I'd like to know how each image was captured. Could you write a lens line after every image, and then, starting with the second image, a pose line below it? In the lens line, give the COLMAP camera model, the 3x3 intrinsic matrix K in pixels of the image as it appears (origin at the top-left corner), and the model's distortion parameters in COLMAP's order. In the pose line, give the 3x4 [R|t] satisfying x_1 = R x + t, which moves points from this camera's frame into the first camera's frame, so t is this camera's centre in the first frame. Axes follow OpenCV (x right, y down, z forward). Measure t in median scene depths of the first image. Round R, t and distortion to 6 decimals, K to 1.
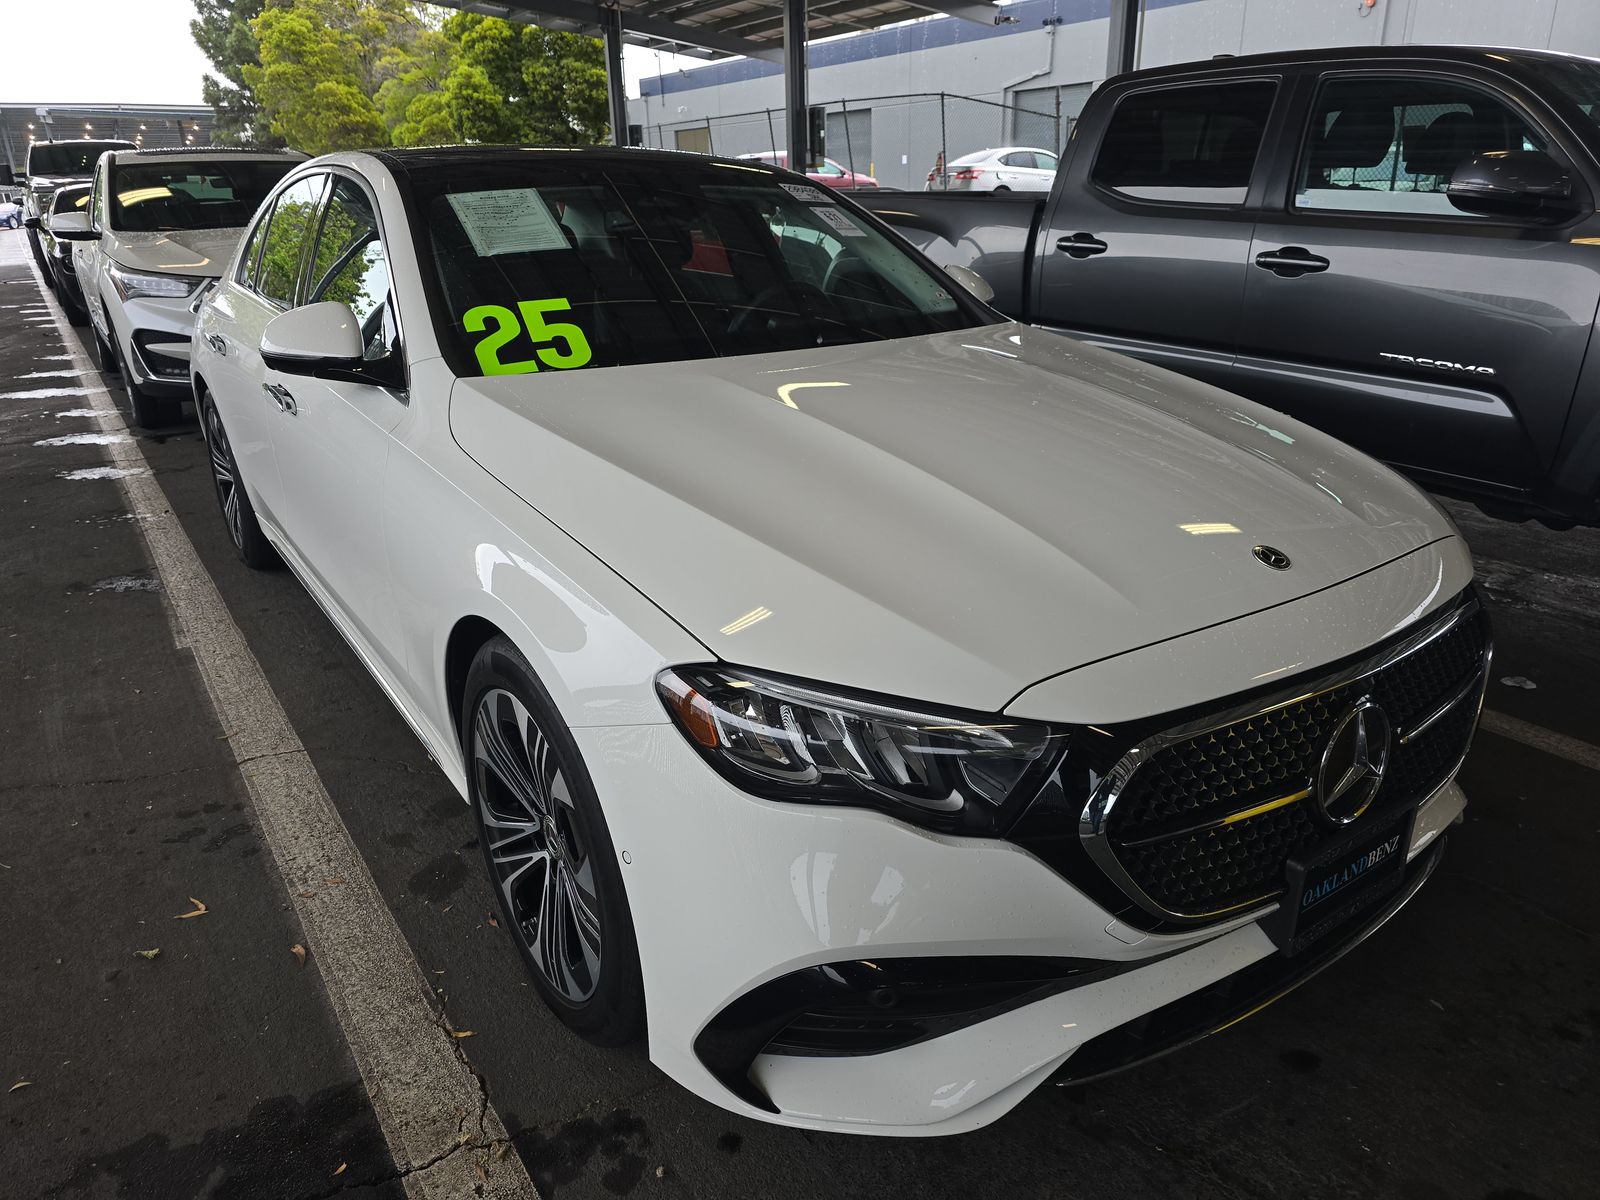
lens RADIAL K [[1164.1, 0, 800.0], [0, 1164.1, 600.0], [0, 0, 1]] dist [-0.000455, -0.004616]
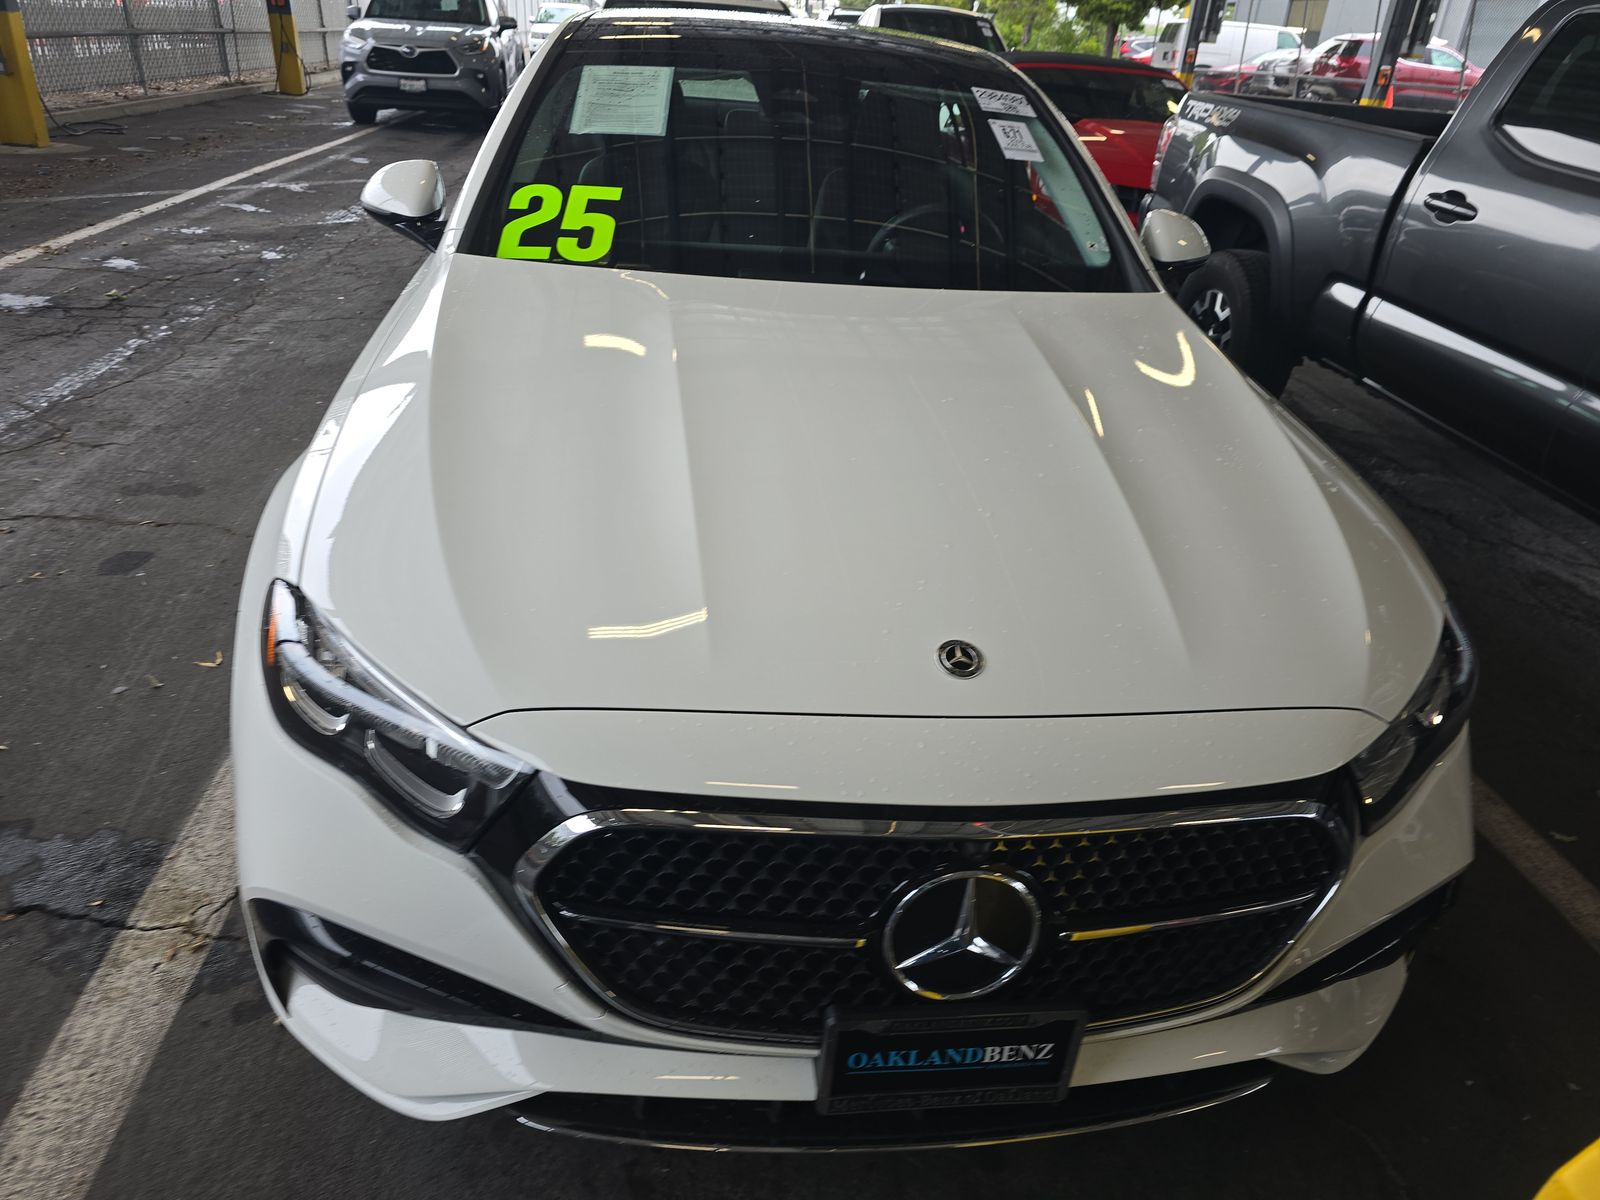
lens RADIAL K [[1164.1, 0, 800.0], [0, 1164.1, 600.0], [0, 0, 1]] dist [-0.000455, -0.004616]
pose [[0.871962, 0.287510, -0.396256, 0.402373], [-0.242809, 0.956801, 0.159923, -0.115137], [0.425118, -0.043232, 0.904105, 0.152873]]
